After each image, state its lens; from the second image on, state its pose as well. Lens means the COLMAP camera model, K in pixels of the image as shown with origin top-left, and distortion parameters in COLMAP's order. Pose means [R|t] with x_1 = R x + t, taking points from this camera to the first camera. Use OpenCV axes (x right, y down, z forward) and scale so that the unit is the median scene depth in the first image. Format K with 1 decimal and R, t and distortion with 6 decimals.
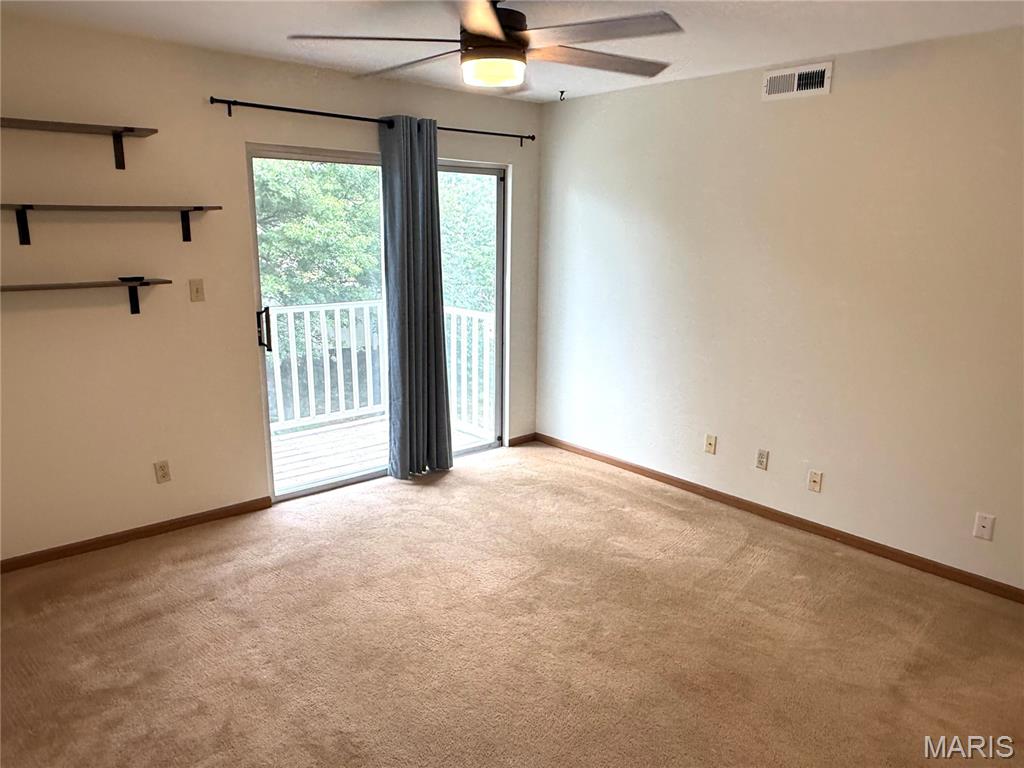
lens RADIAL K [[721.6, 0, 495.3], [0, 721.6, 379.7], [0, 0, 1]] dist [0.013593, -0.018414]
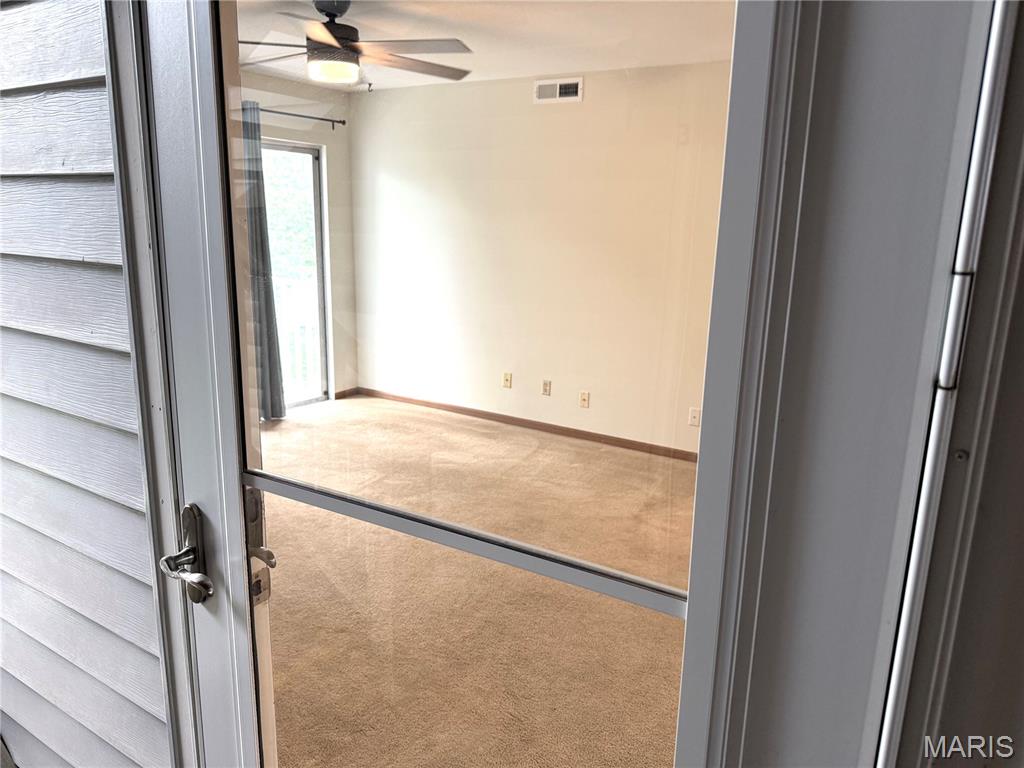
lens RADIAL K [[721.6, 0, 509.6], [0, 721.6, 378.4], [0, 0, 1]] dist [0.013593, -0.018414]
pose [[0.954172, -0.051412, 0.294808, -0.069648], [0.046678, 0.998643, 0.023077, 0.064077], [-0.295594, -0.008259, 0.955278, -0.202296]]
